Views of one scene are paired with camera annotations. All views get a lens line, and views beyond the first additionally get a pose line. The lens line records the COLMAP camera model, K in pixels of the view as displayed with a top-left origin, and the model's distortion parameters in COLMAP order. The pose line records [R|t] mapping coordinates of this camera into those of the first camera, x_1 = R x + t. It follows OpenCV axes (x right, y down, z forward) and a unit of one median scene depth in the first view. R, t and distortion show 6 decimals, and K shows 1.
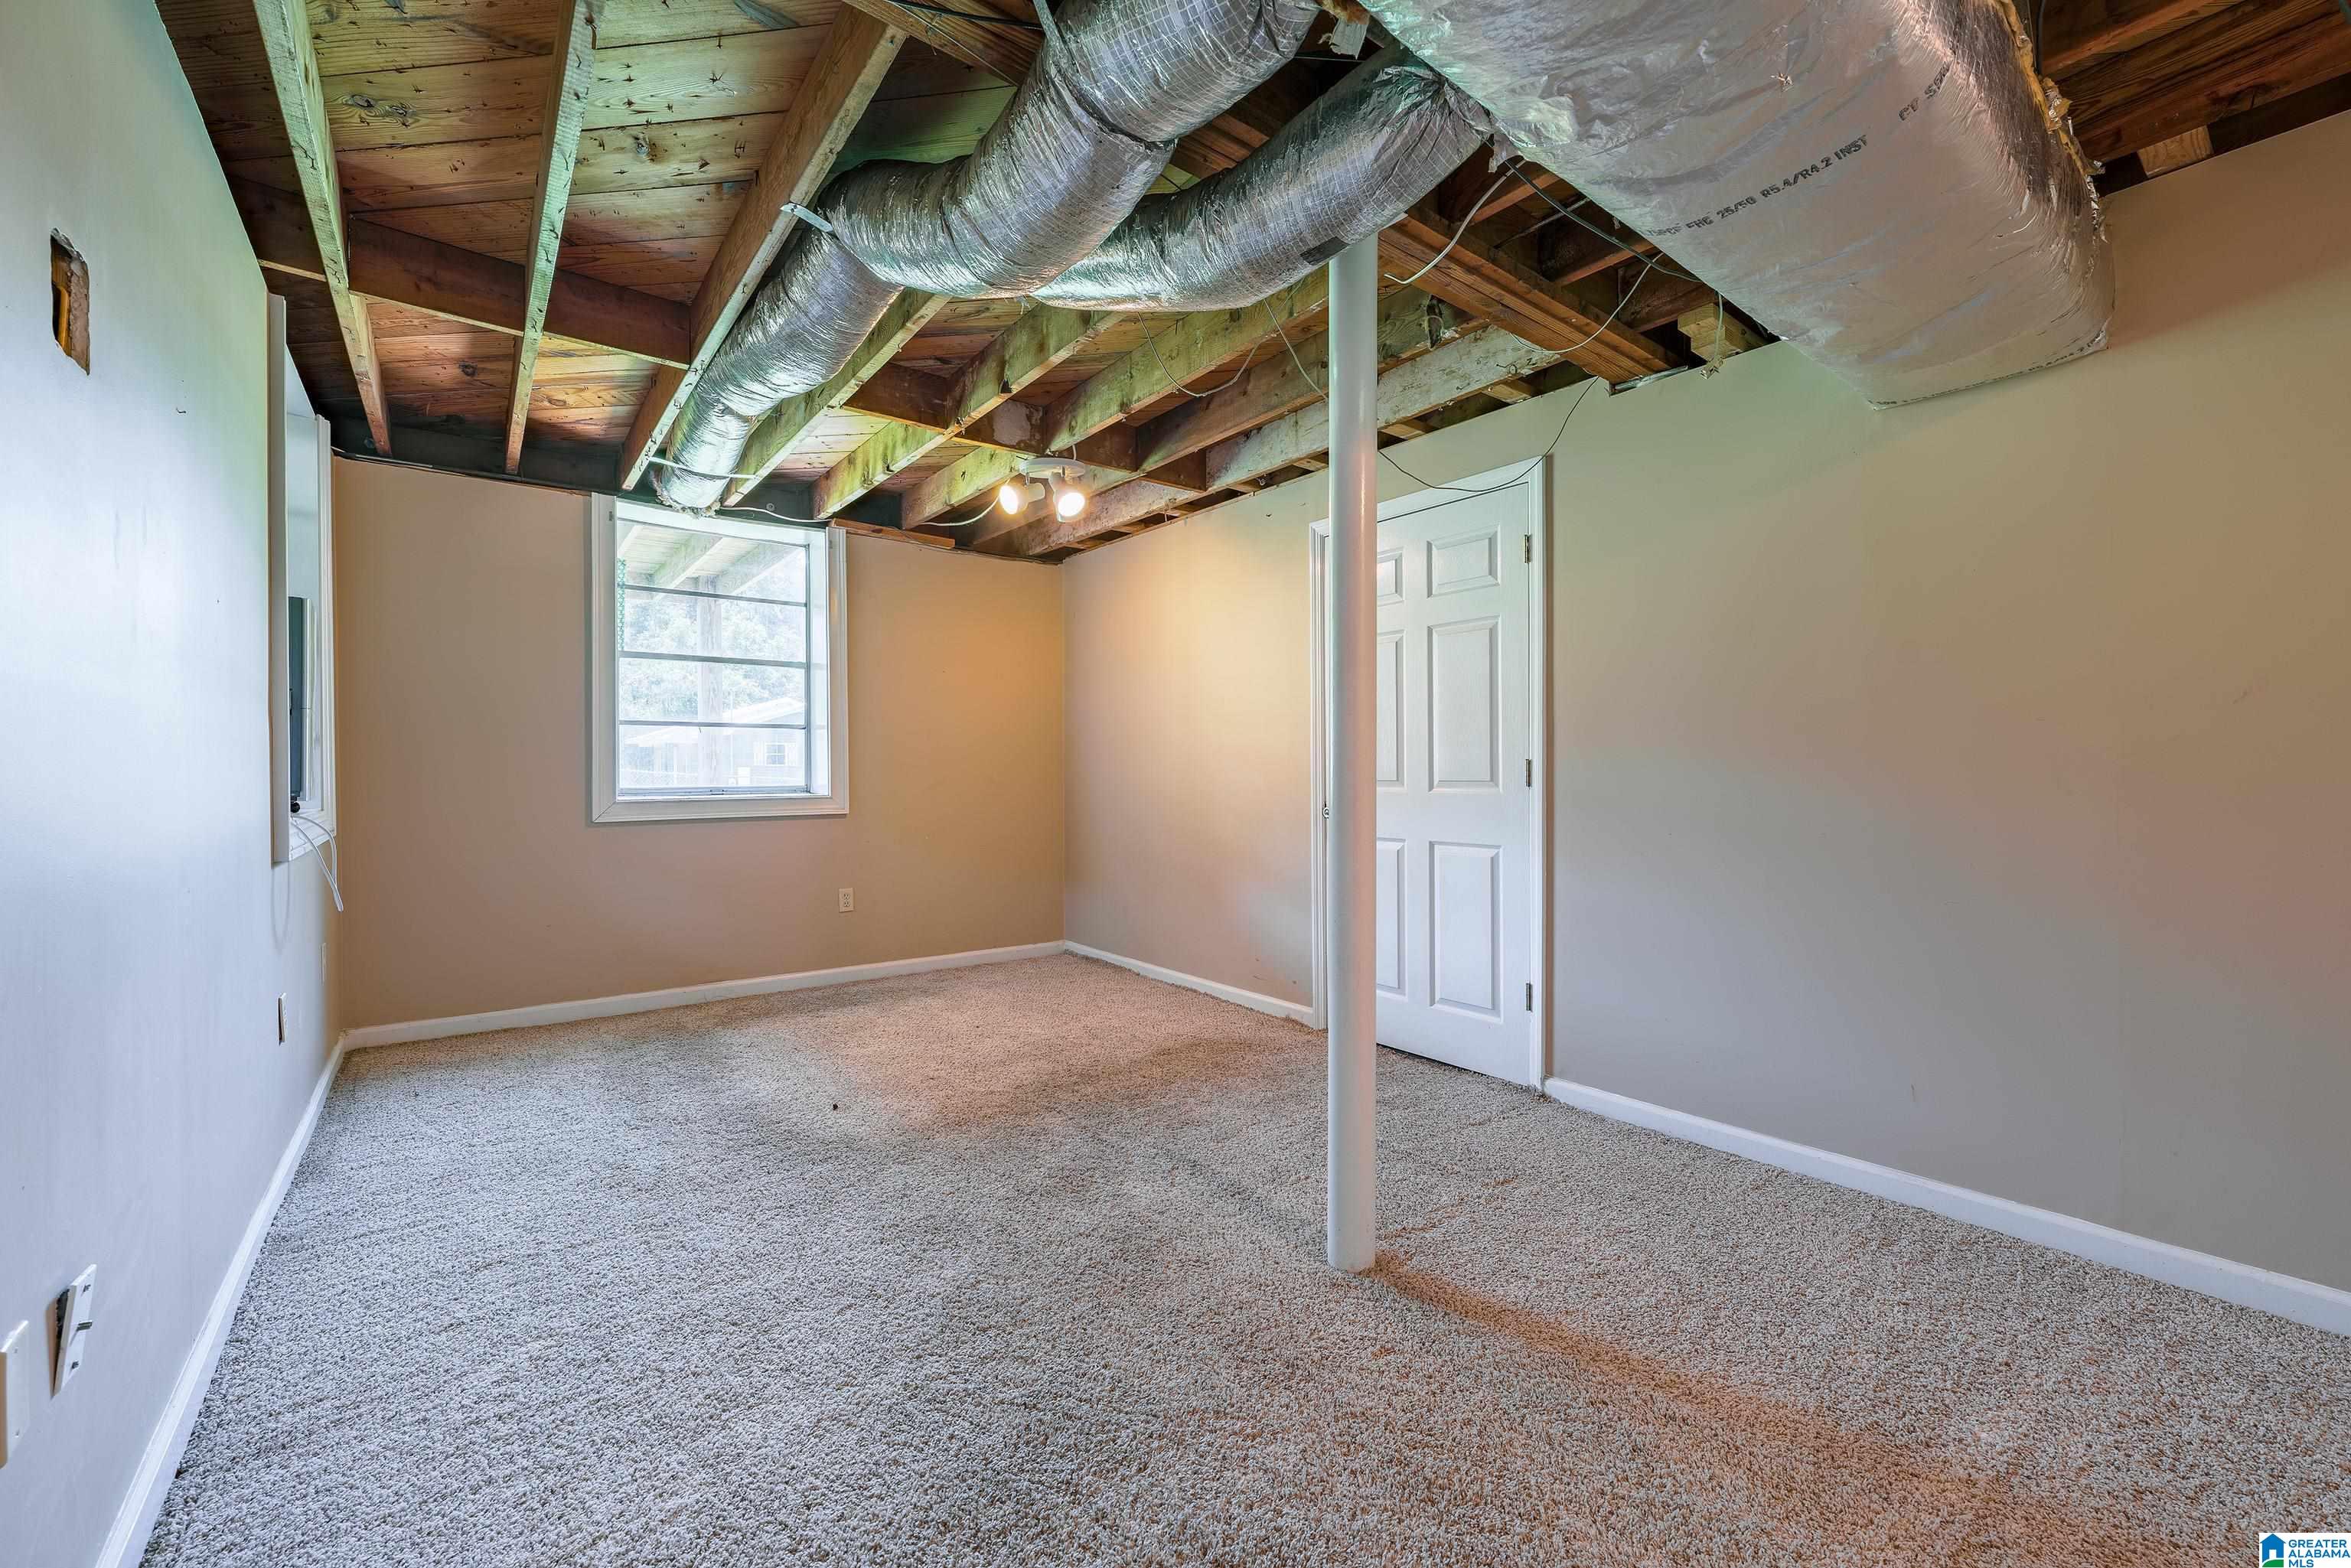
lens RADIAL K [[925.1, 0, 1175.5], [0, 925.1, 784.0], [0, 0, 1]] dist [-0.000053, -0.000003]
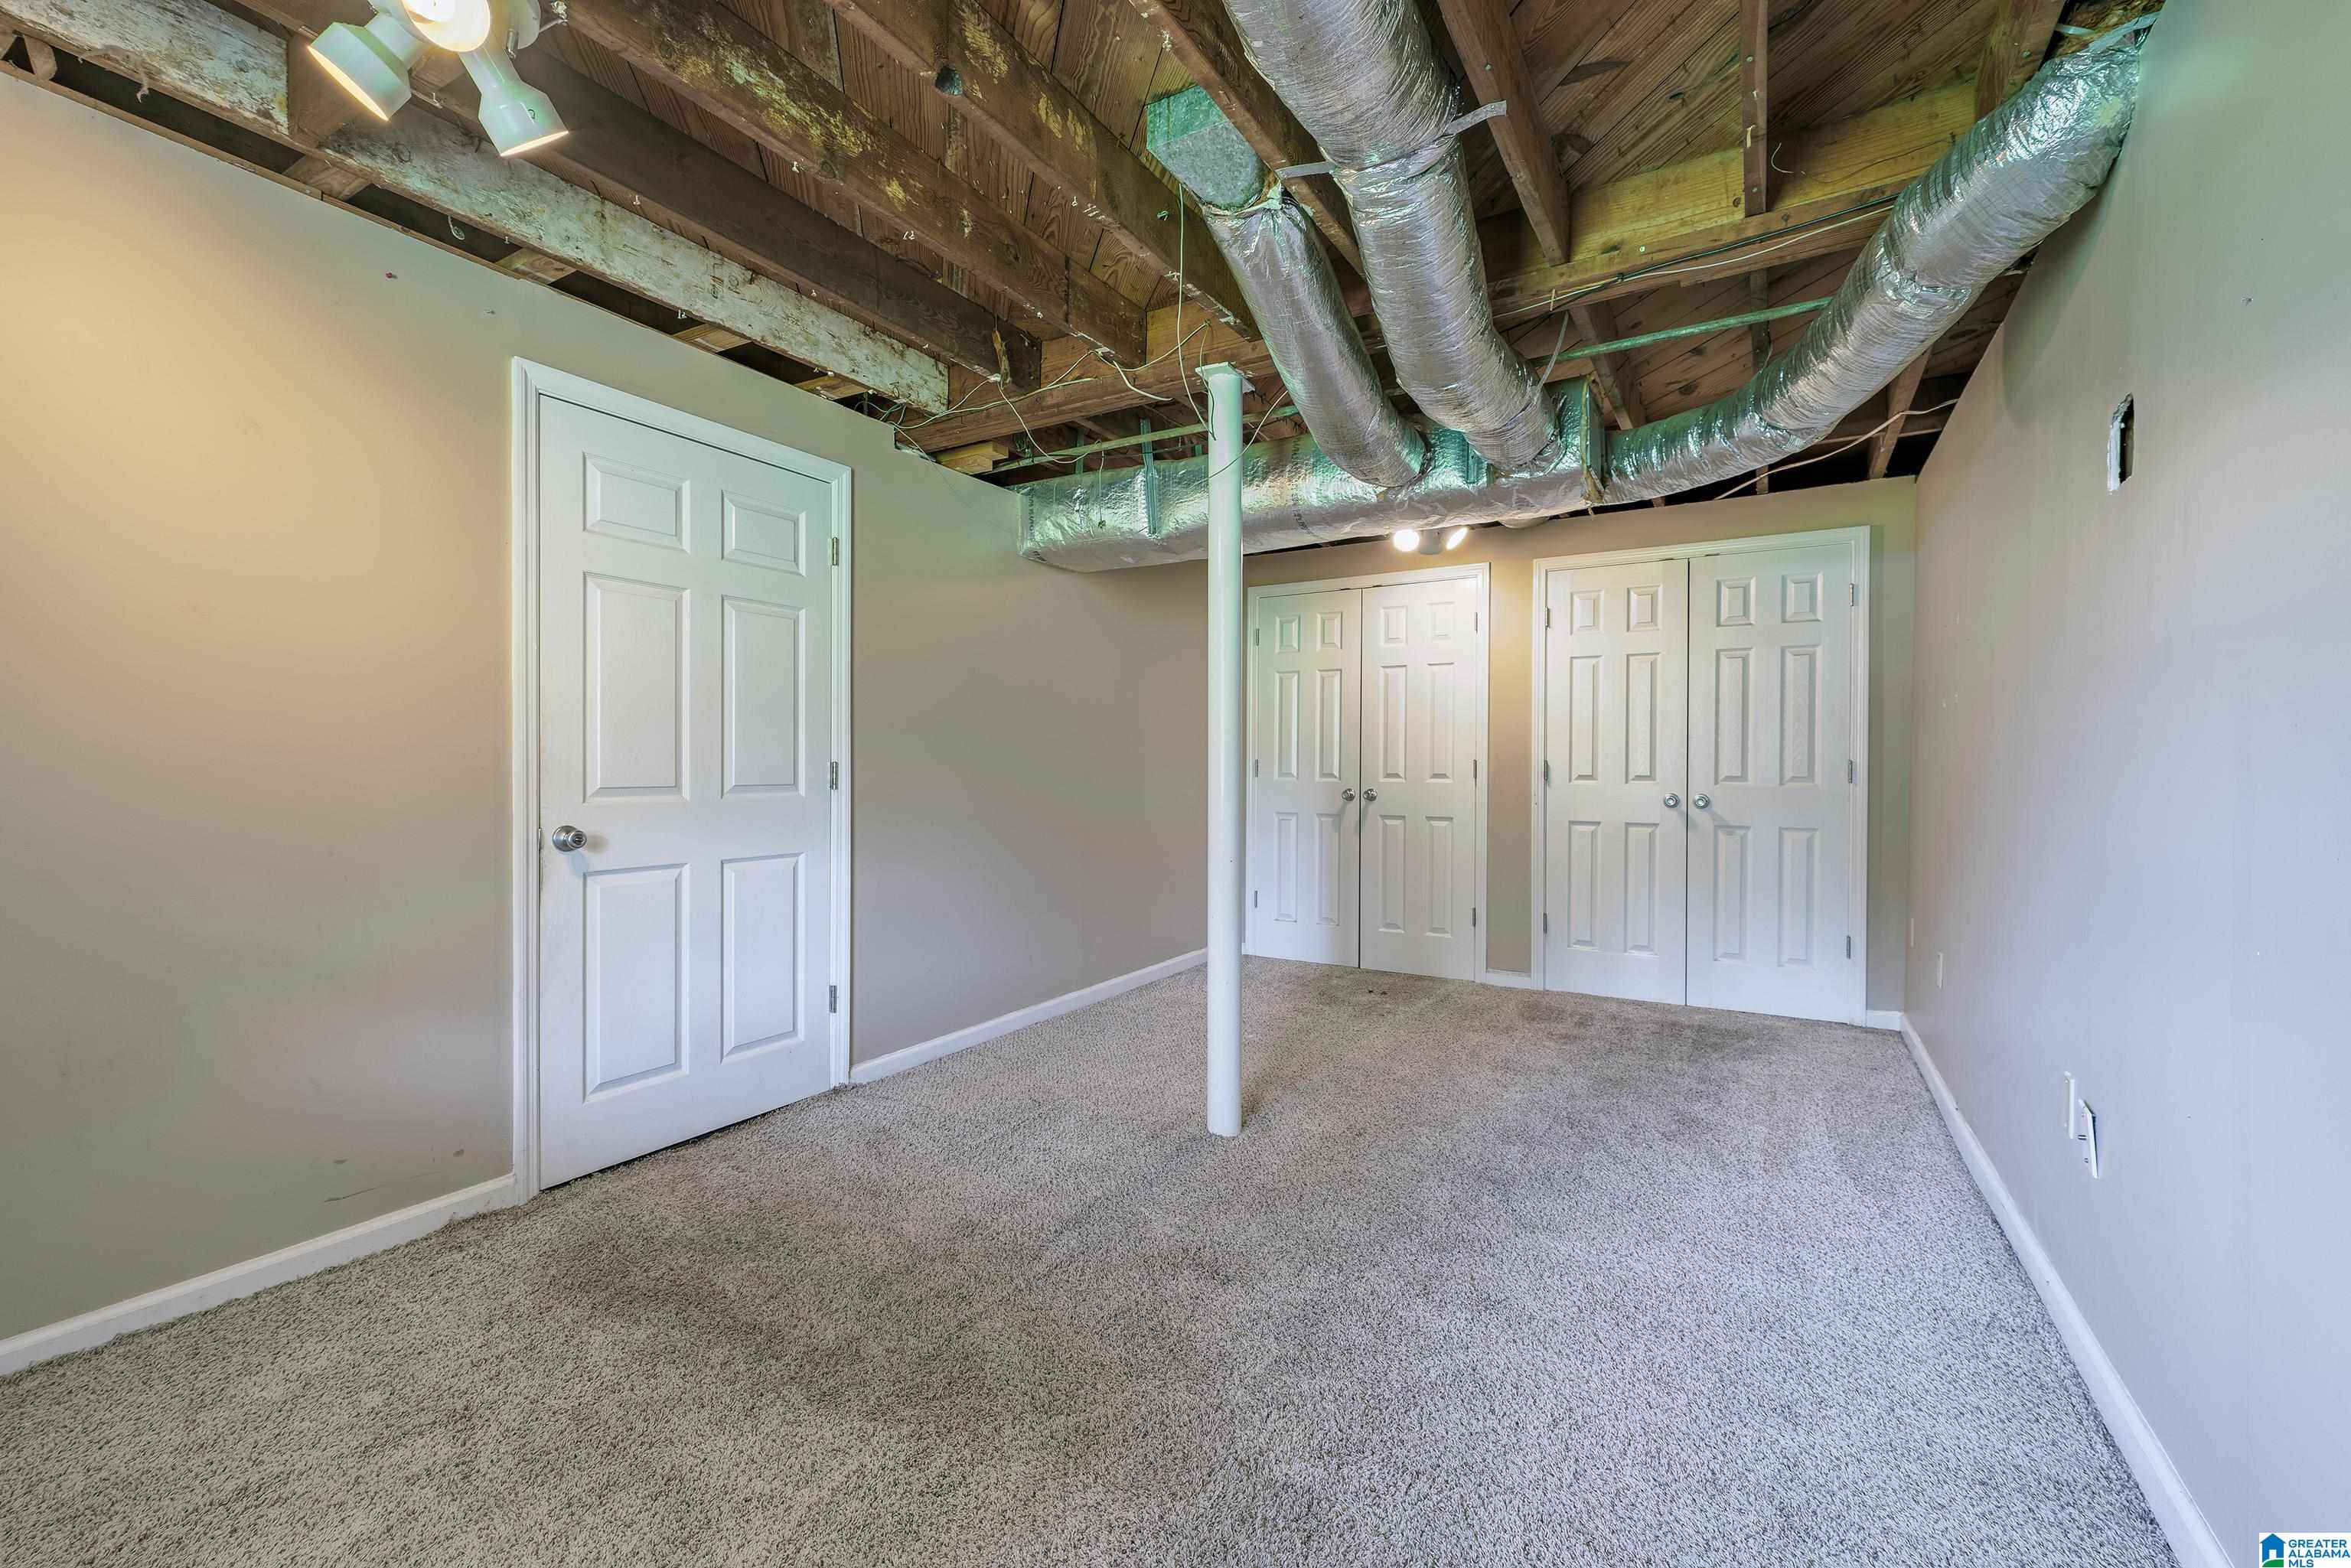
lens RADIAL K [[1039.2, 0, 1175.5], [0, 1039.2, 784.0], [0, 0, 1]] dist [0.000706, 0.000085]
pose [[-0.389048, -0.018420, 0.921033, -0.730230], [0.007511, 0.999703, 0.023166, -0.024218], [-0.921187, 0.015931, -0.388794, 1.002925]]
